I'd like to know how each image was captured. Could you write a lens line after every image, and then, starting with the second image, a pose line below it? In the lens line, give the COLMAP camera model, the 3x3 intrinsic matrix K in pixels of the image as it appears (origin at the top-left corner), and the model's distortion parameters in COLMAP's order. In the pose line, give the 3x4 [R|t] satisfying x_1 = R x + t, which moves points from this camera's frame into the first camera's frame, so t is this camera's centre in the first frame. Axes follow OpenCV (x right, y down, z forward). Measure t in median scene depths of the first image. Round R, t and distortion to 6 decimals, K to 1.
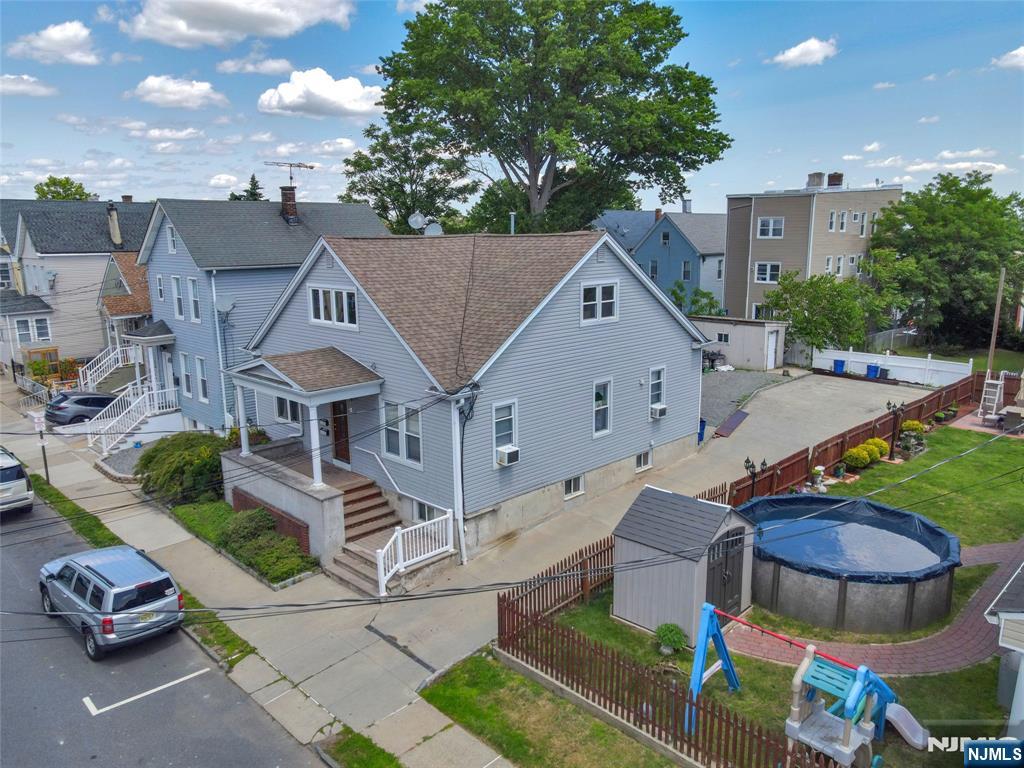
lens RADIAL K [[745.9, 0, 512.0], [0, 745.9, 384.0], [0, 0, 1]] dist [0.024604, -0.002253]
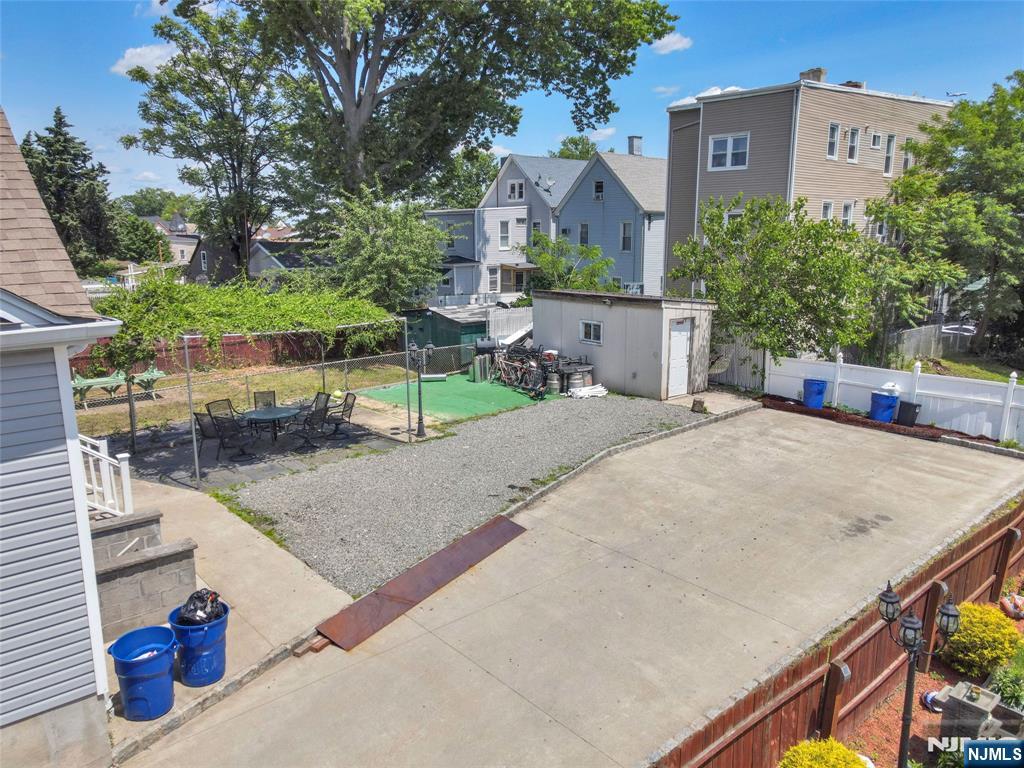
lens RADIAL K [[745.9, 0, 512.0], [0, 745.9, 384.0], [0, 0, 1]] dist [0.024604, -0.002253]
pose [[0.998729, 0.015085, -0.048090, 0.250255], [-0.015074, 0.999886, 0.000598, -0.025053], [0.048094, 0.000128, 0.998843, 0.481151]]
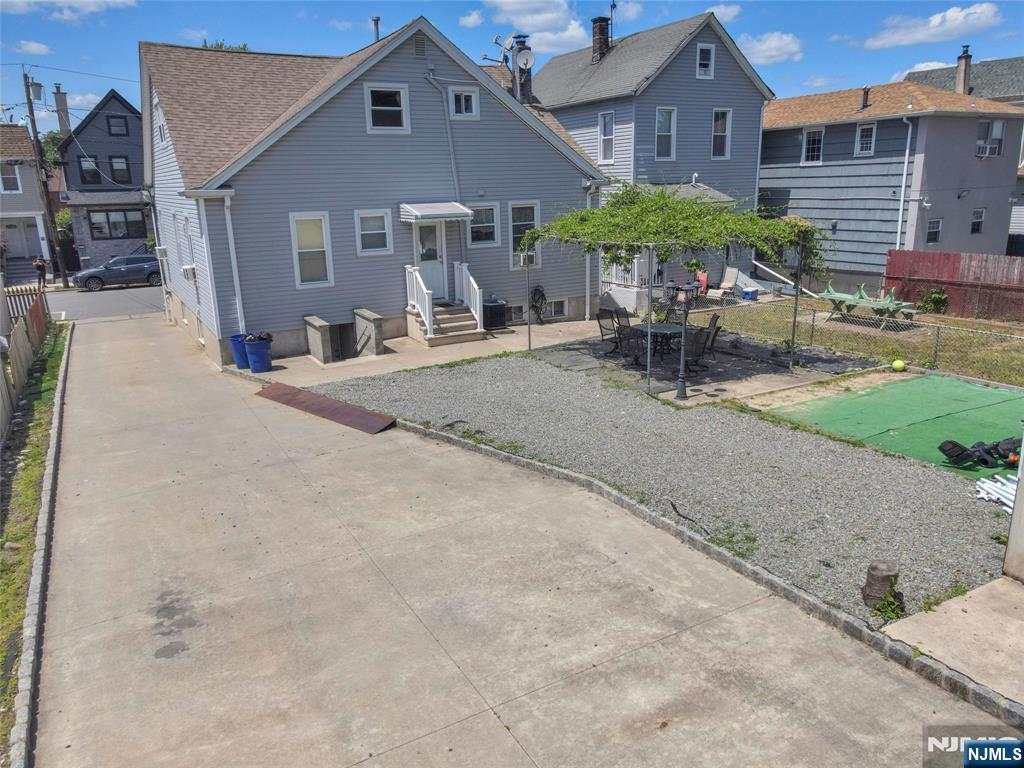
lens RADIAL K [[745.9, 0, 512.0], [0, 745.9, 384.0], [0, 0, 1]] dist [0.024604, -0.002253]
pose [[-0.263522, 0.267840, -0.926724, 0.499264], [-0.166943, 0.933523, 0.317277, -0.091982], [0.950098, 0.238319, -0.201290, 0.873674]]
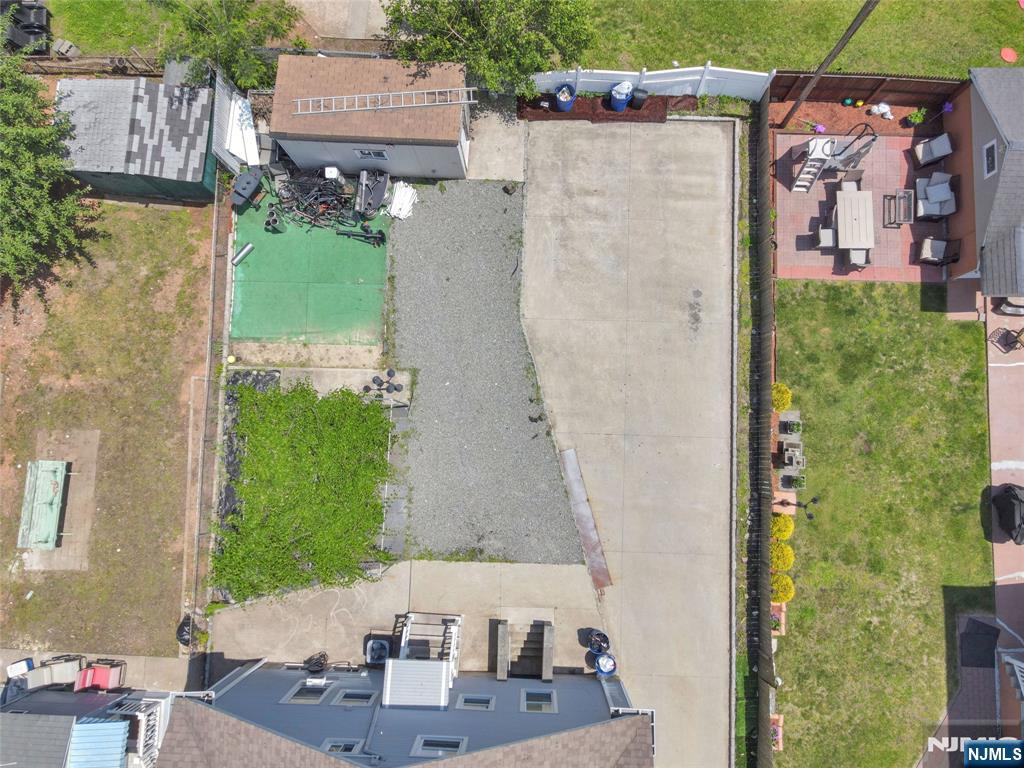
lens RADIAL K [[745.9, 0, 512.0], [0, 745.9, 384.0], [0, 0, 1]] dist [0.024604, -0.002253]
pose [[0.725255, -0.685595, 0.062969, 0.209296], [0.162247, 0.259081, 0.952131, -0.487630], [-0.669090, -0.680321, 0.299136, 0.669560]]
